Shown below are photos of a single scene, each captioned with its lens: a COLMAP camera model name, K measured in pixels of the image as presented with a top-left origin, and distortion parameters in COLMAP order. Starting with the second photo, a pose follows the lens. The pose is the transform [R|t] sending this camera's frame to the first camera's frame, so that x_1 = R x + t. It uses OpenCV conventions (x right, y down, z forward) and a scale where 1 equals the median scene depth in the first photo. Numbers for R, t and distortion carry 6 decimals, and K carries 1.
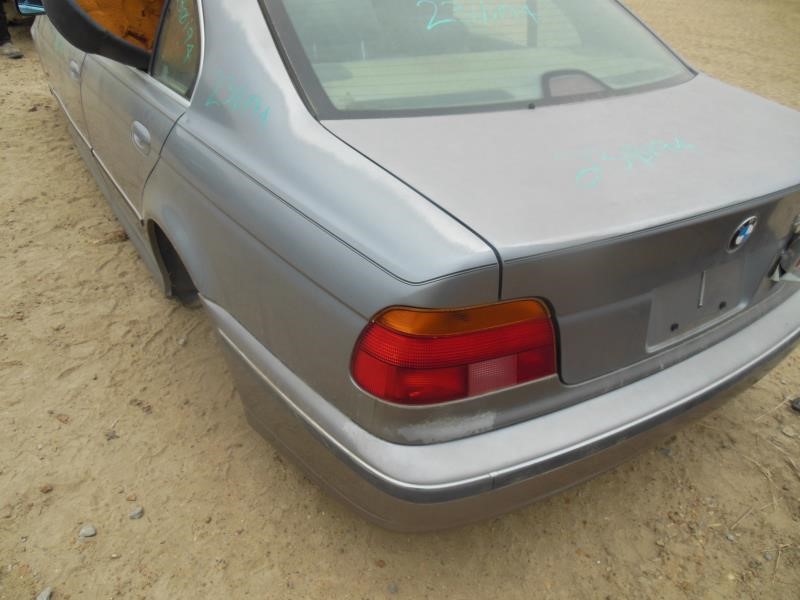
lens RADIAL K [[585.8, 0, 399.8], [0, 585.8, 297.2], [0, 0, 1]] dist [-0.051378, 0.061528]
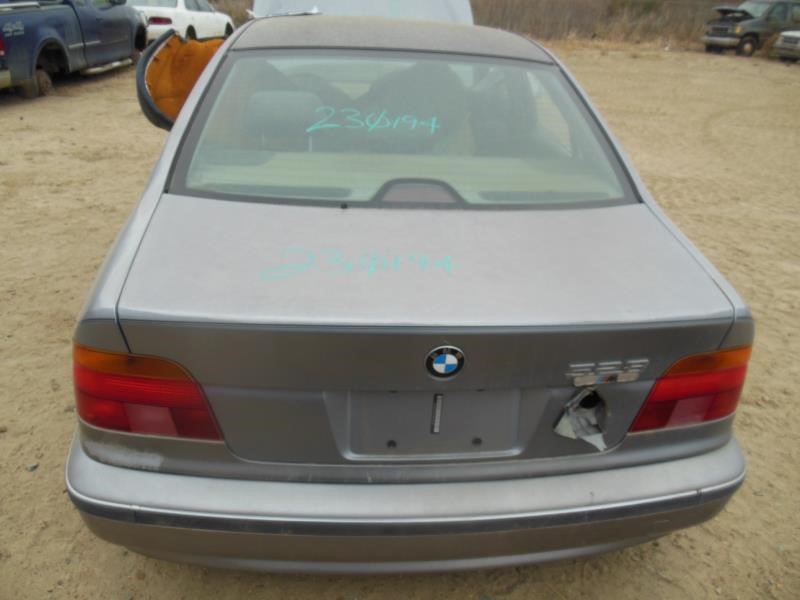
lens RADIAL K [[585.8, 0, 397.1], [0, 585.8, 297.2], [0, 0, 1]] dist [-0.051378, 0.061528]
pose [[0.889629, 0.198366, -0.411353, 0.778458], [-0.250686, 0.965017, -0.076799, -0.103443], [0.381729, 0.171443, 0.908235, 0.077968]]
